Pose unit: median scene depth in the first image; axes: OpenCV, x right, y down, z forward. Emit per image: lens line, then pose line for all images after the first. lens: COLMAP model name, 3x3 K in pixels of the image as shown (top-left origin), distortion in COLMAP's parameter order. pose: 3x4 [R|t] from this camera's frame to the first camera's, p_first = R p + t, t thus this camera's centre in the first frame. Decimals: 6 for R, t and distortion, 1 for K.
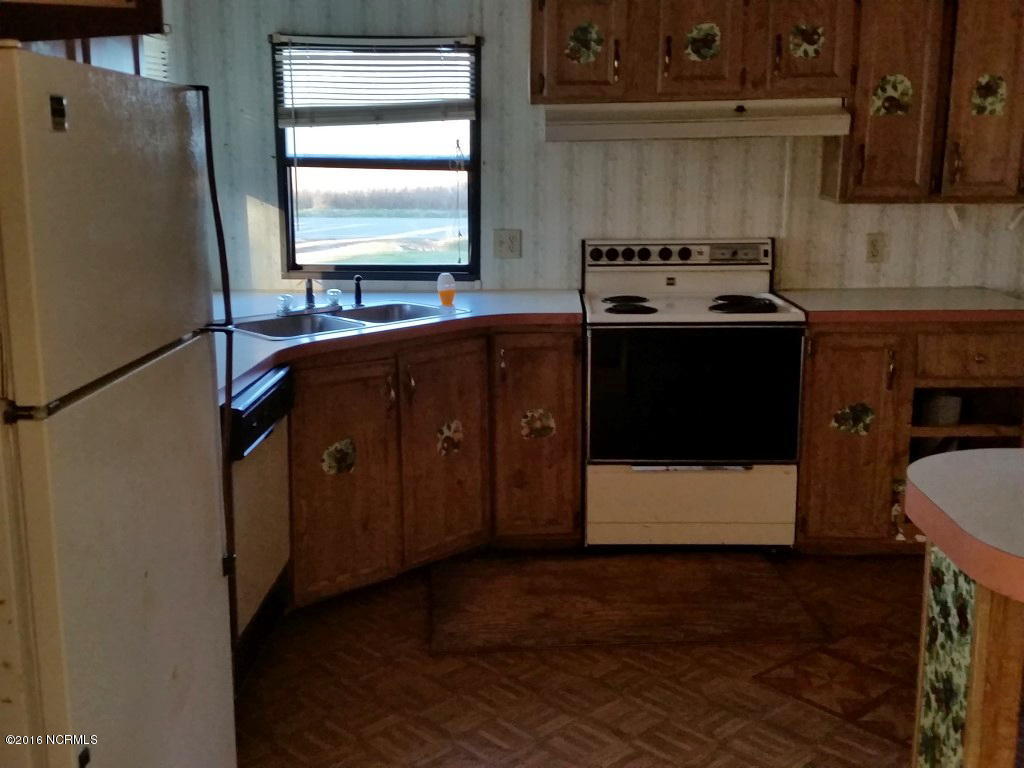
lens RADIAL K [[1110.3, 0, 512.0], [0, 1110.3, 384.0], [0, 0, 1]] dist [0.223015, -0.614193]
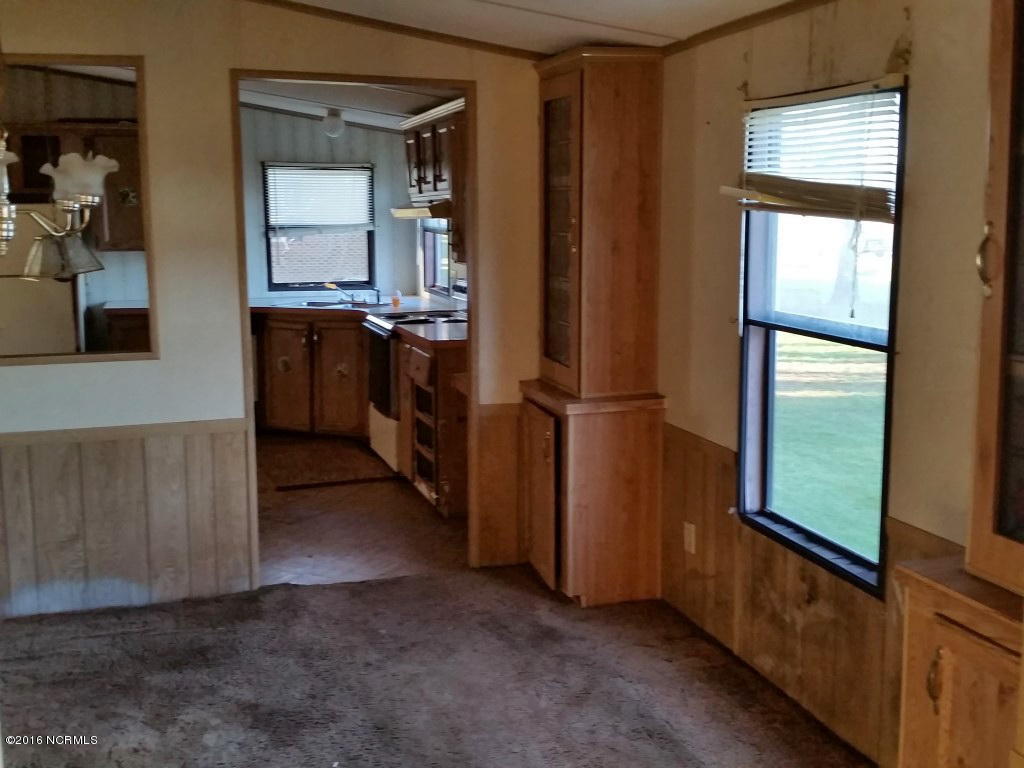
lens RADIAL K [[1110.3, 0, 512.0], [0, 1110.3, 384.0], [0, 0, 1]] dist [0.223015, -0.614193]
pose [[0.313218, 0.146081, -0.938379, 1.819676], [-0.190865, 0.977620, 0.088481, -0.154510], [0.930304, 0.151390, 0.334090, 0.627307]]
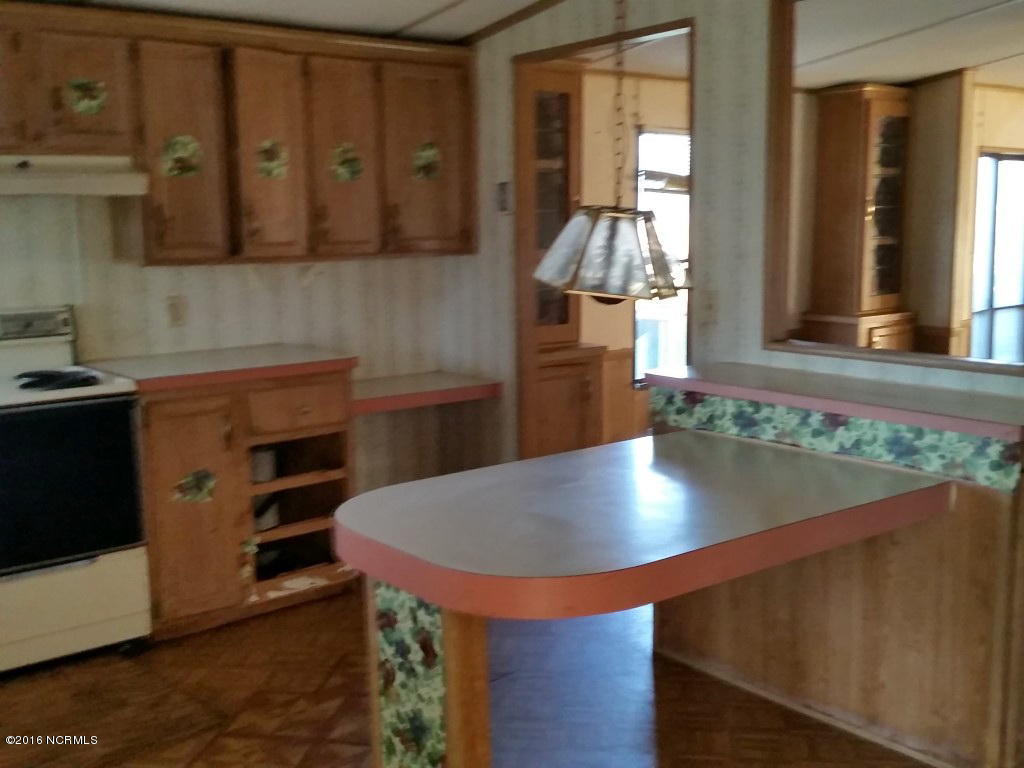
lens RADIAL K [[1110.3, 0, 512.0], [0, 1110.3, 384.0], [0, 0, 1]] dist [0.223015, -0.614193]
pose [[0.758862, -0.098322, 0.643787, -0.103335], [0.140452, 0.989983, -0.014364, -0.004274], [-0.635926, 0.101321, 0.765070, 0.088125]]
